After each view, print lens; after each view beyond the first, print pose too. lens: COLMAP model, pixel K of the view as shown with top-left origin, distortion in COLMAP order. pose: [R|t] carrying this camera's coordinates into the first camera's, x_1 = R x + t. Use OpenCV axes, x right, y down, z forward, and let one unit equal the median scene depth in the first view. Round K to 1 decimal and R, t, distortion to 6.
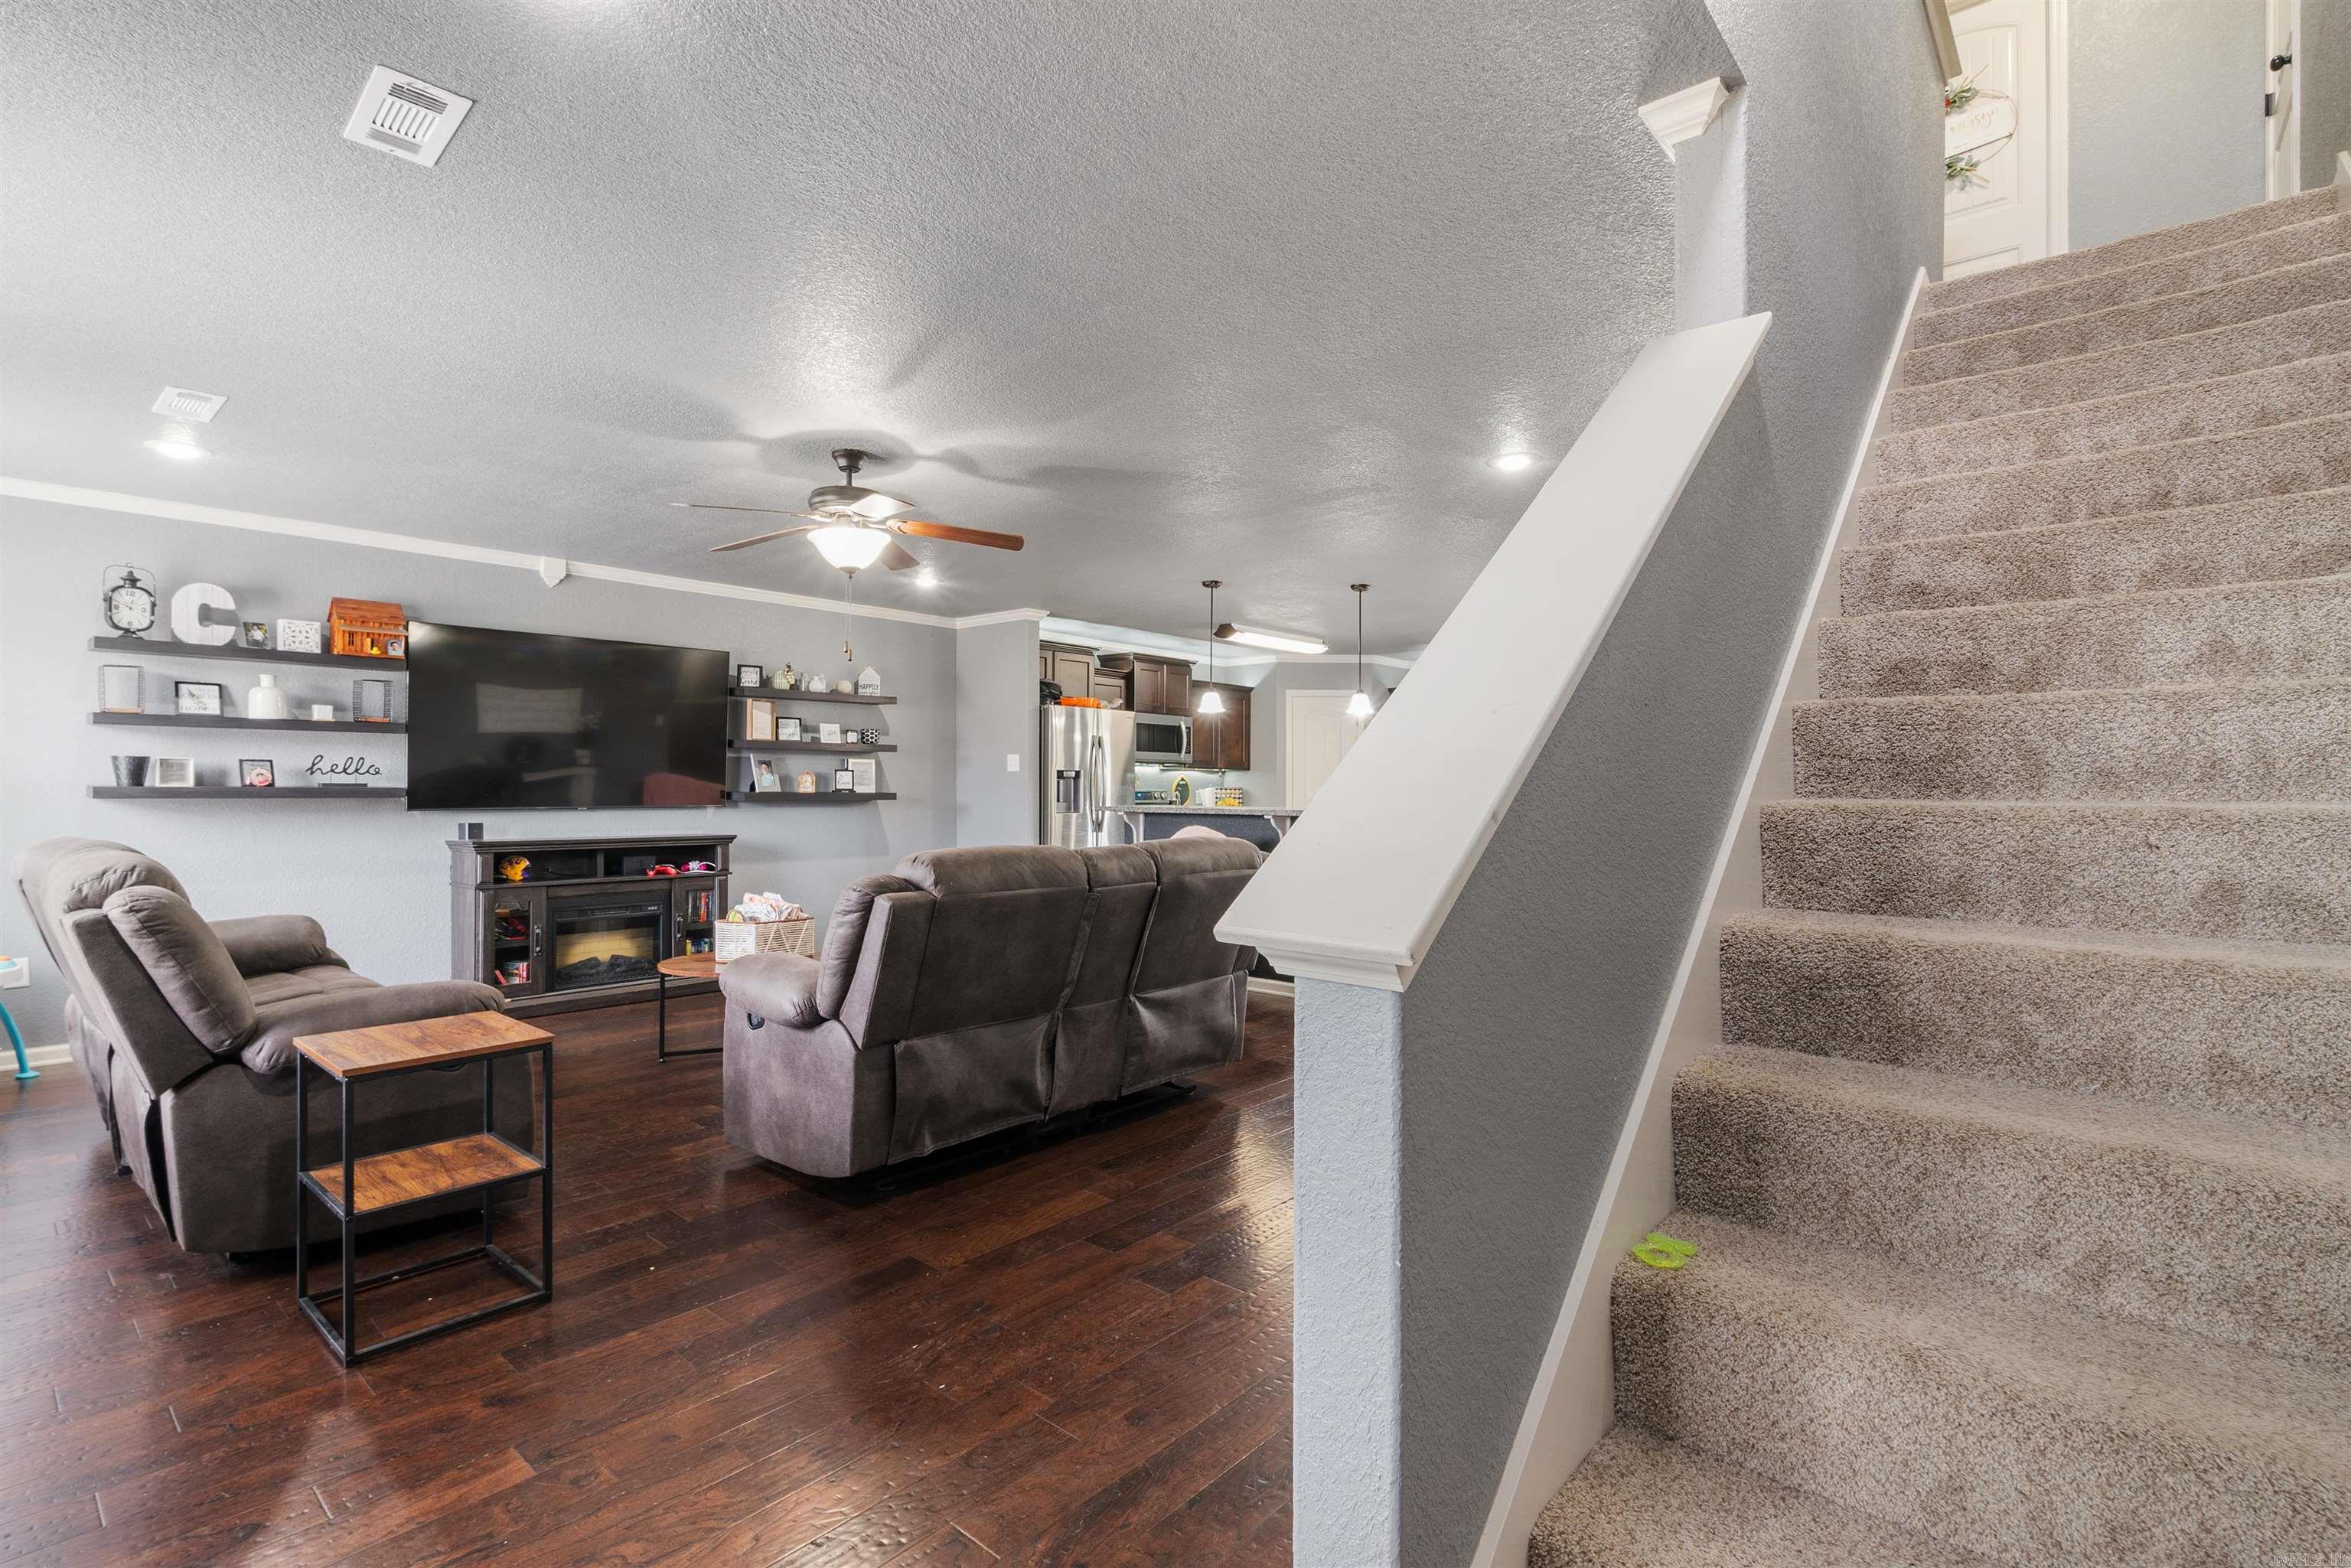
lens RADIAL K [[1099.2, 0, 1162.1], [0, 1099.2, 782.3], [0, 0, 1]] dist [-0.004770, -0.001075]
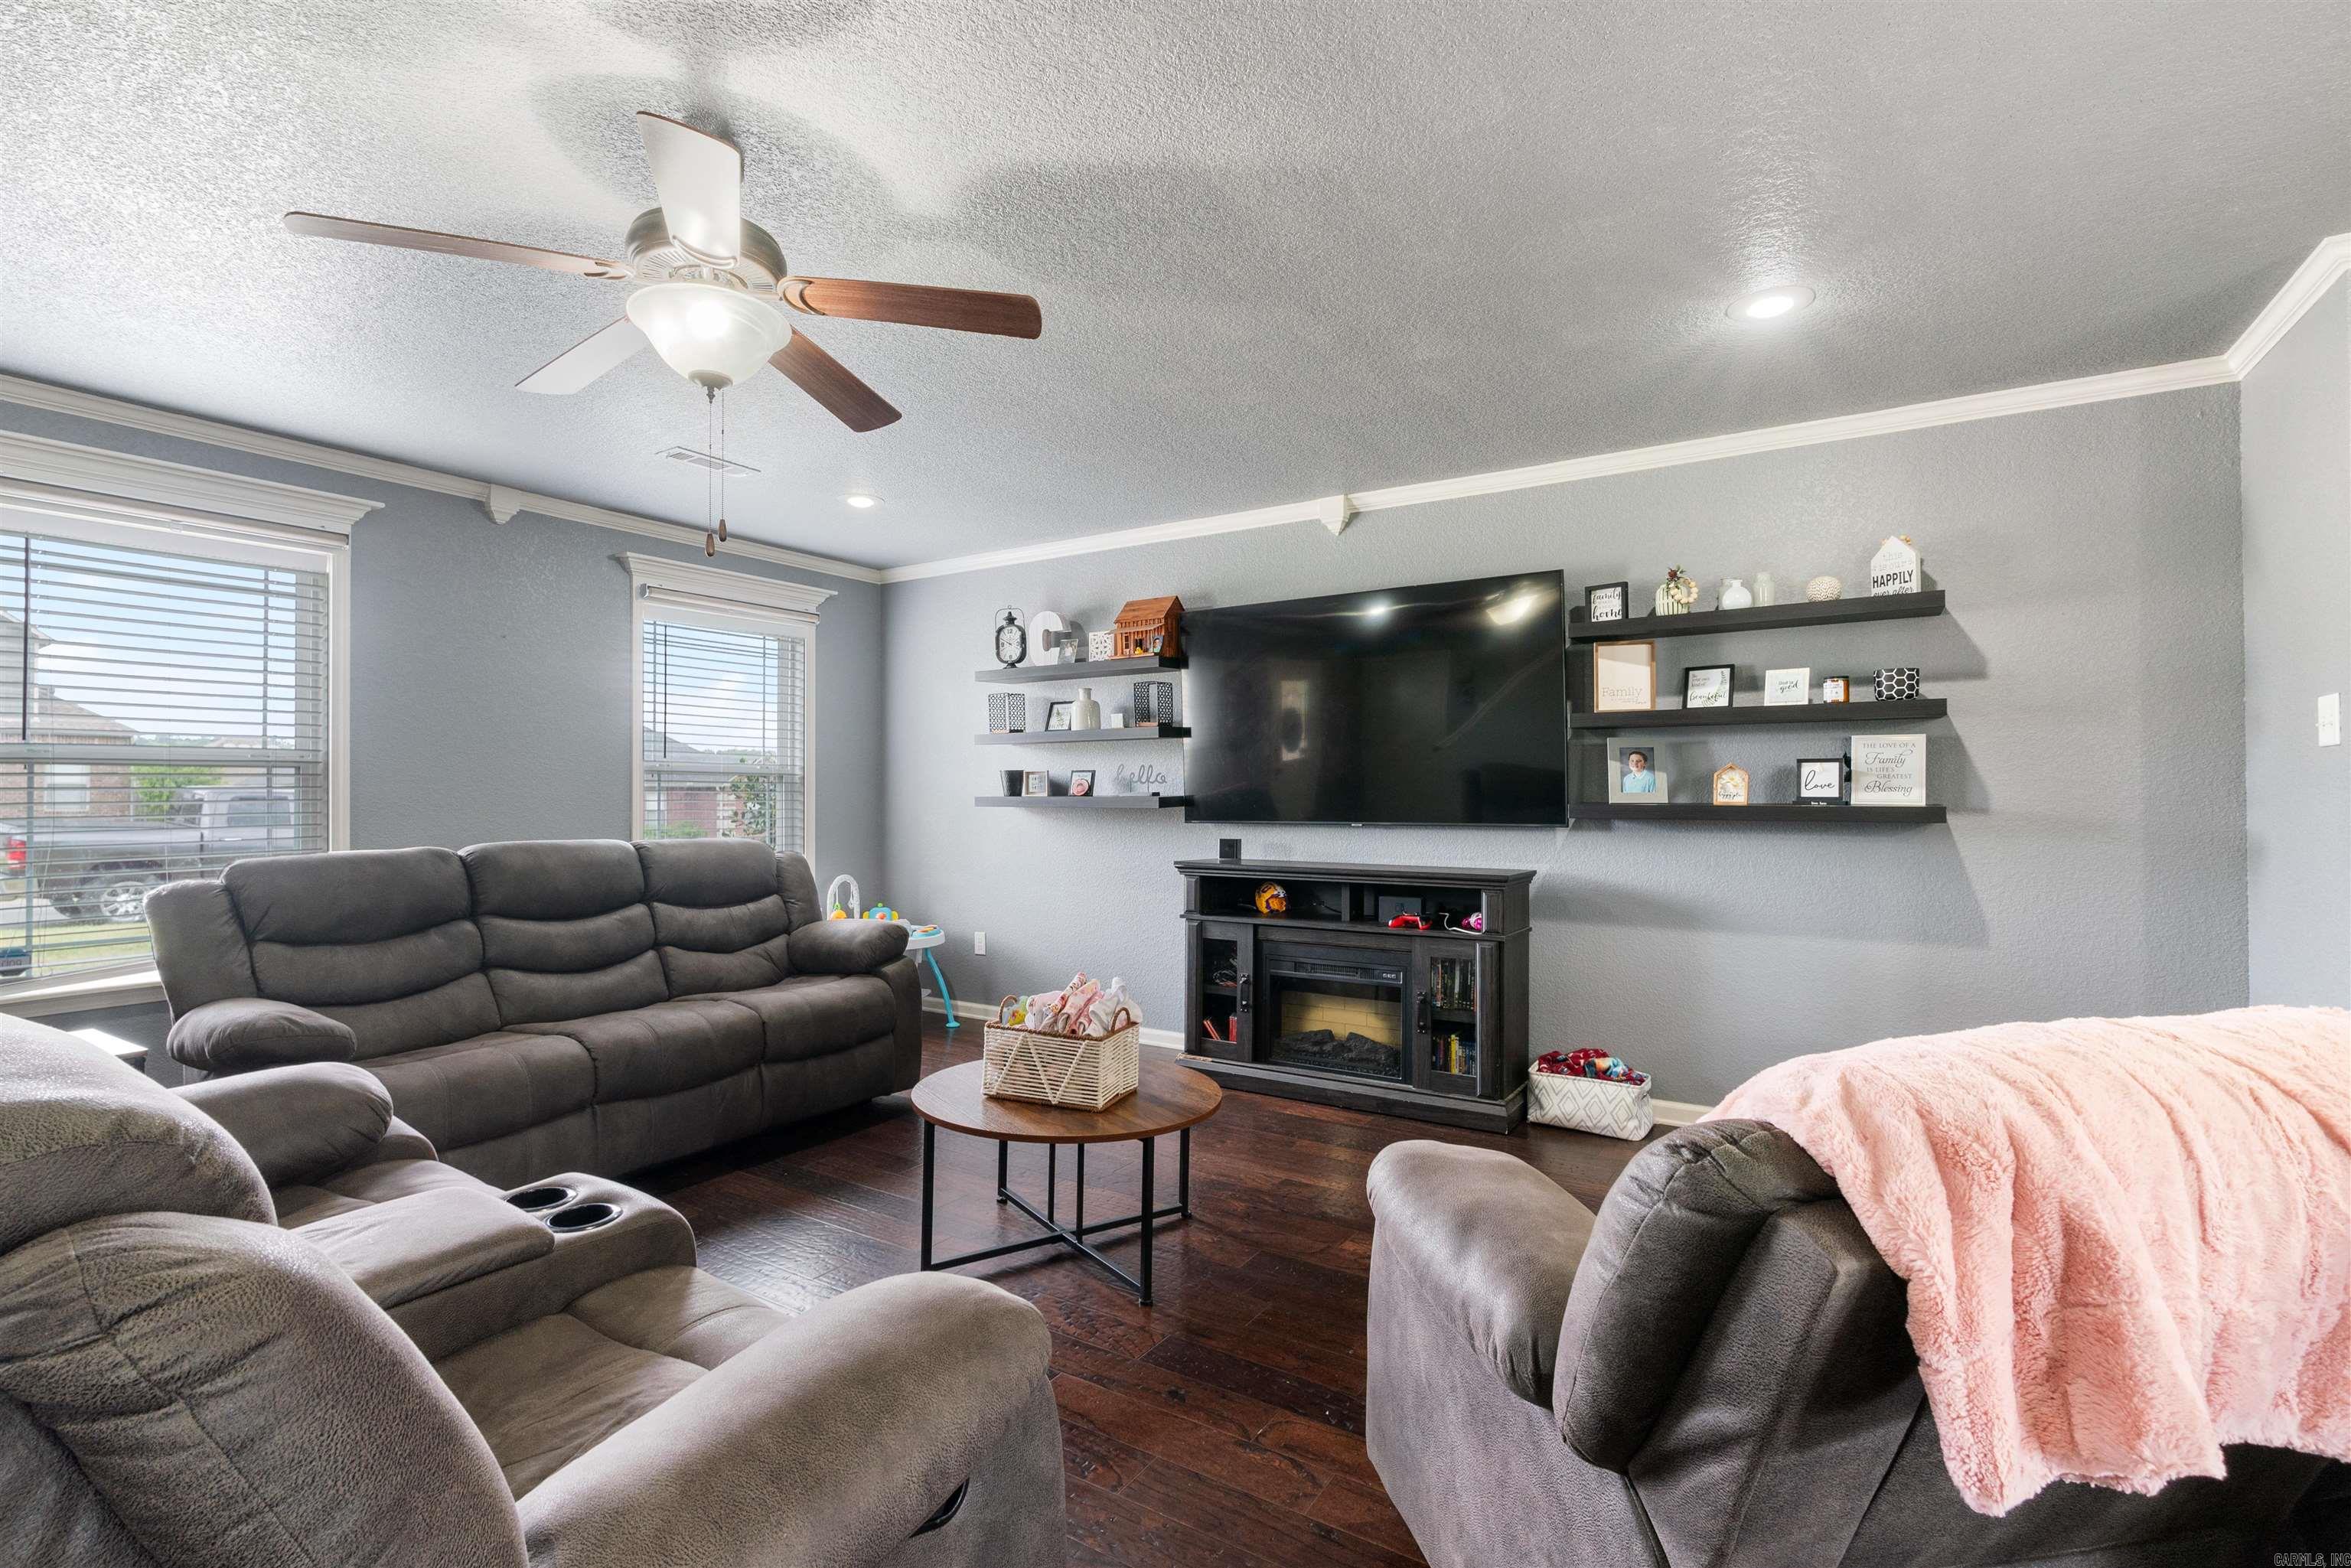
lens RADIAL K [[1099.2, 0, 1183.3], [0, 1099.2, 787.3], [0, 0, 1]] dist [-0.004770, -0.001075]
pose [[0.136849, -0.009691, -0.990544, 0.212058], [0.006977, 0.999937, -0.008819, 0.004990], [0.990567, -0.005704, 0.136908, 0.889053]]
